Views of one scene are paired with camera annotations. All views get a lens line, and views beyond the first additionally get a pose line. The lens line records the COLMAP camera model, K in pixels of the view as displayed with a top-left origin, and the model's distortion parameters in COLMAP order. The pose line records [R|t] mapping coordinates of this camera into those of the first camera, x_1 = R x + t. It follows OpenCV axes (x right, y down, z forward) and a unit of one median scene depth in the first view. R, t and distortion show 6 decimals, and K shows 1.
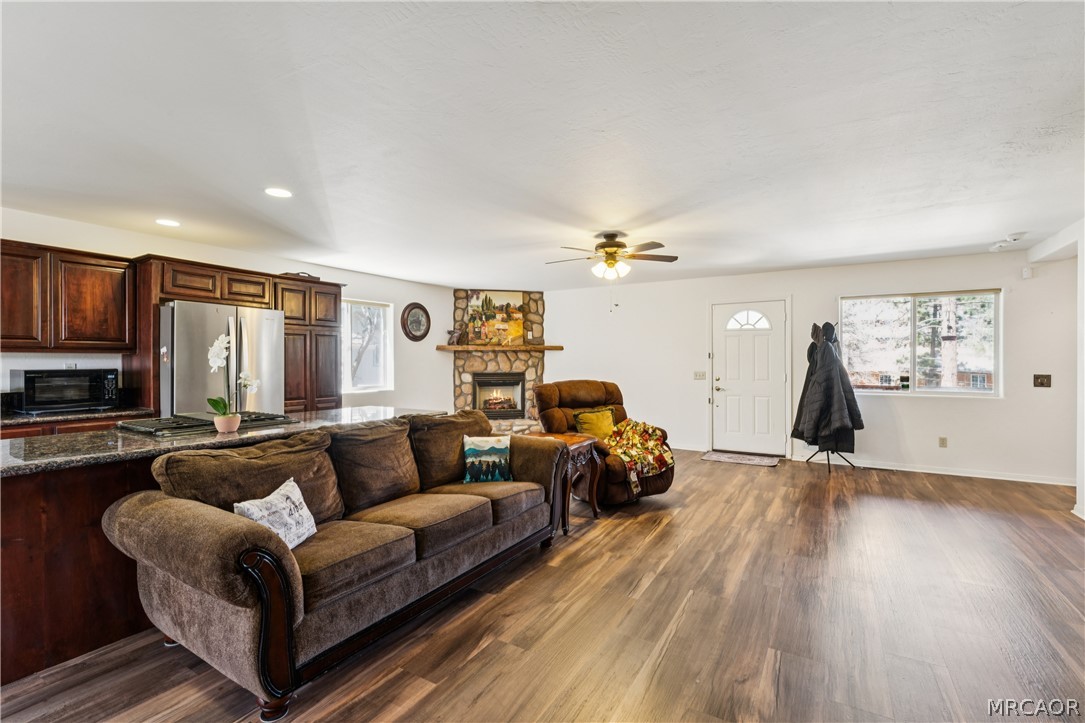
lens RADIAL K [[483.3, 0, 542.1], [0, 483.3, 362.7], [0, 0, 1]] dist [-0.004265, 0.001154]
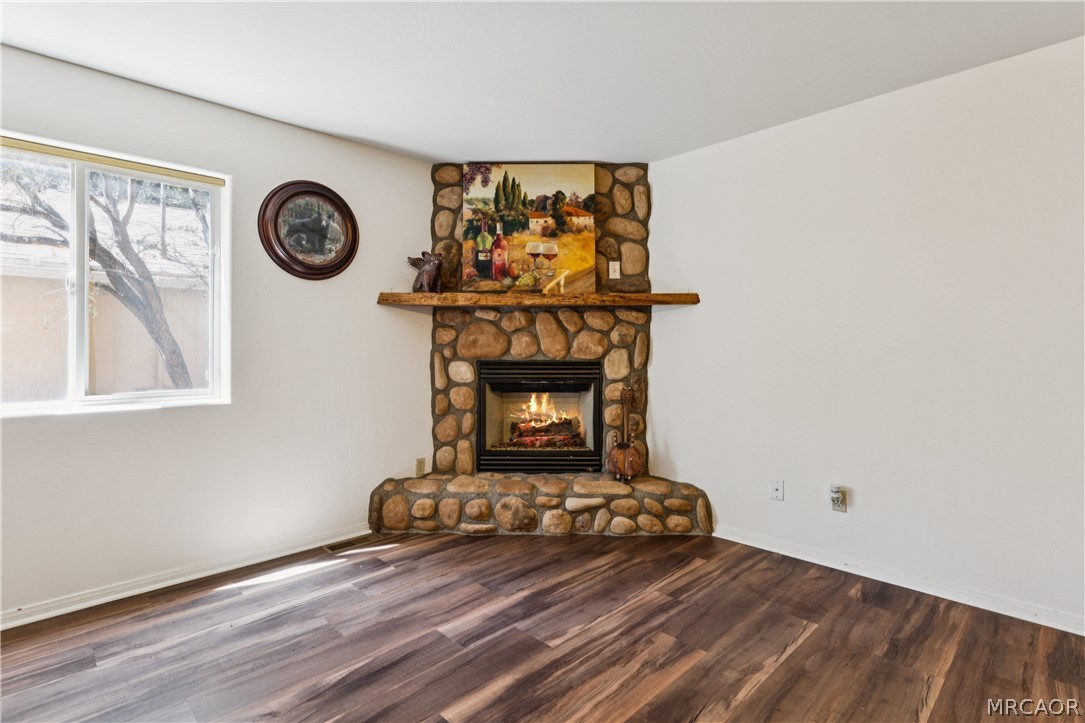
lens RADIAL K [[526.8, 0, 543.9], [0, 526.8, 334.3], [0, 0, 1]] dist [-0.003217, -0.000198]
pose [[0.968694, -0.003051, -0.248238, 0.038626], [-0.004379, 0.999559, -0.029377, 0.015810], [0.248218, 0.029544, 0.968254, 0.769372]]
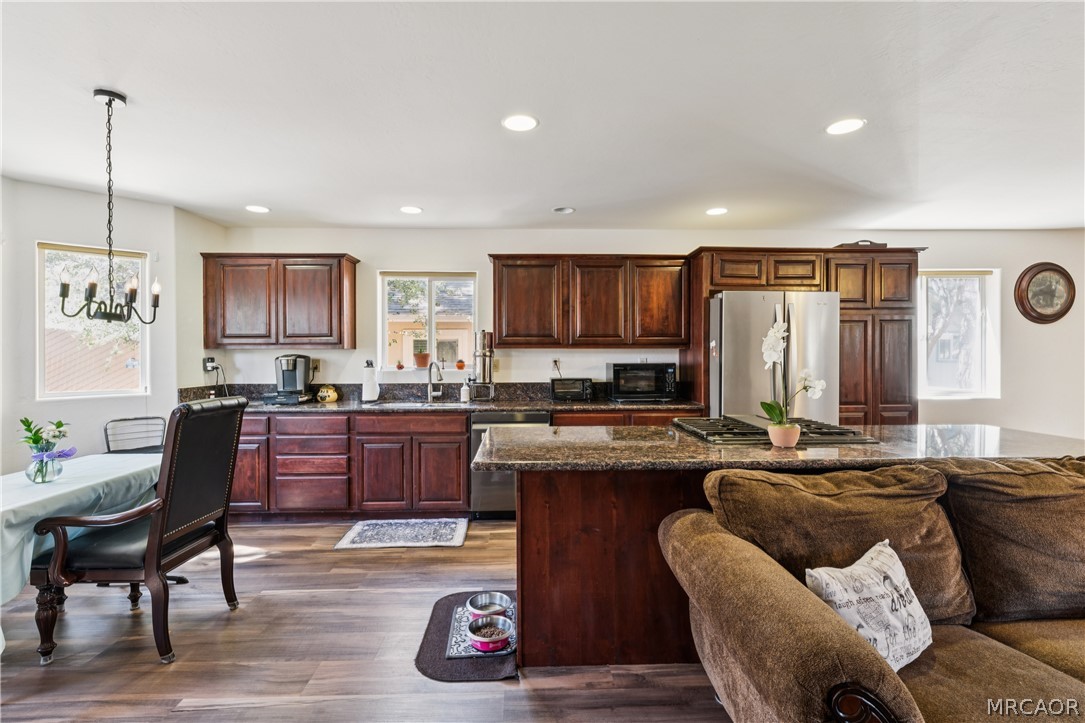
lens RADIAL K [[483.3, 0, 543.2], [0, 483.3, 360.4], [0, 0, 1]] dist [-0.004265, 0.001154]
pose [[0.543512, 0.005783, -0.839381, -0.106958], [-0.000527, 0.999978, 0.006548, 0.000142], [0.839401, -0.003117, 0.543503, 0.128538]]
